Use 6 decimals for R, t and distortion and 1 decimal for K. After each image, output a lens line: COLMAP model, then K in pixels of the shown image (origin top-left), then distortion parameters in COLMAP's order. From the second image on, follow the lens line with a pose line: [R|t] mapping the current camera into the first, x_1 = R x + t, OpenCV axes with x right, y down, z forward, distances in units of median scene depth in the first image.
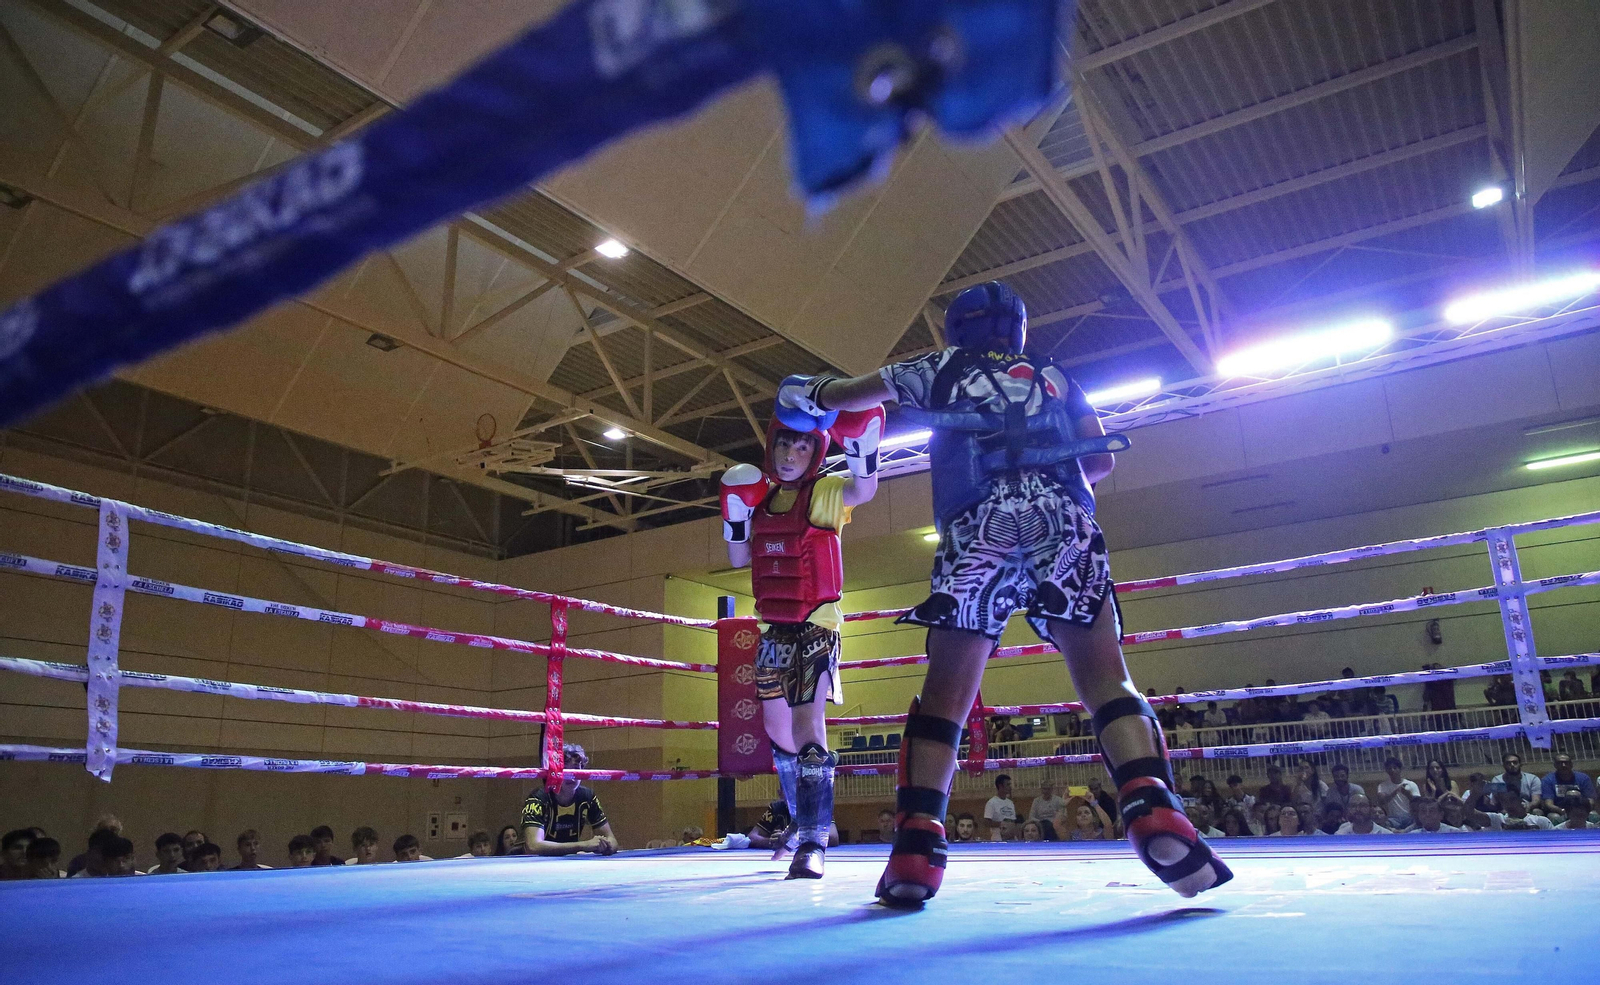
lens RADIAL K [[1128.8, 0, 804.7], [0, 1128.8, 488.3], [0, 0, 1]] dist [-0.025040, -0.000946]
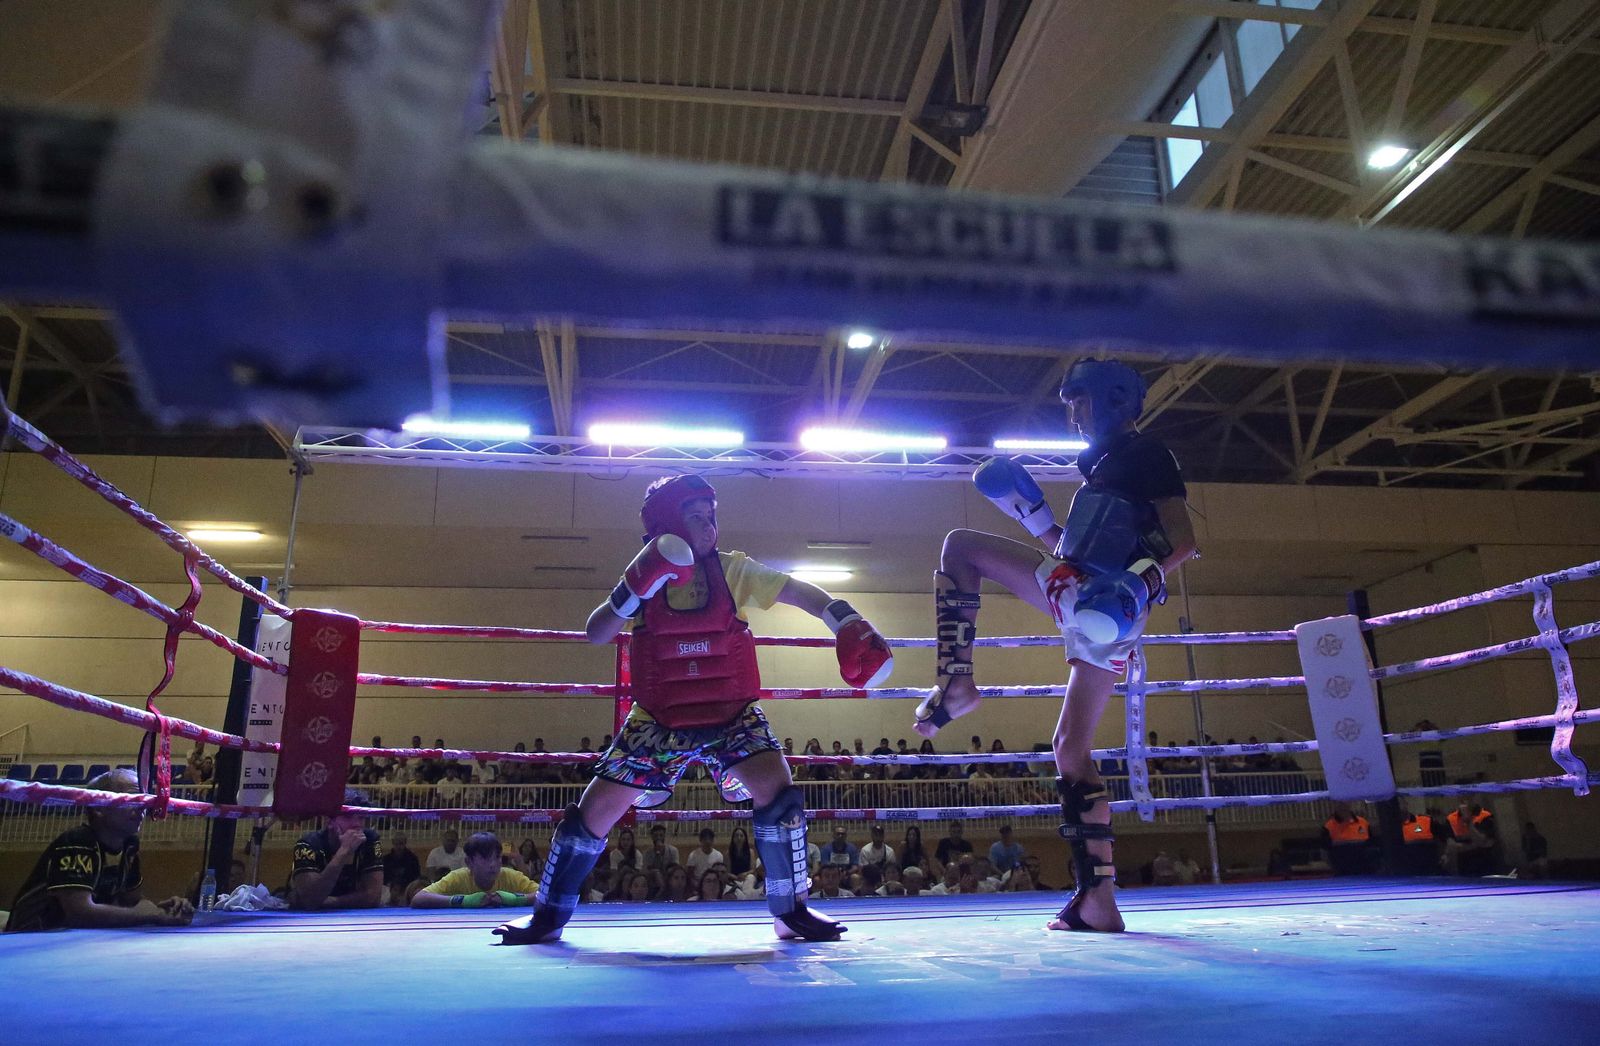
lens RADIAL K [[1170.7, 0, 796.9], [0, 1170.7, 527.7], [0, 0, 1]] dist [-0.046096, 0.004771]
pose [[0.767247, 0.187964, 0.613189, -0.335057], [-0.183834, 0.980425, -0.070514, 0.060100], [-0.614440, -0.058624, 0.786782, 0.198434]]
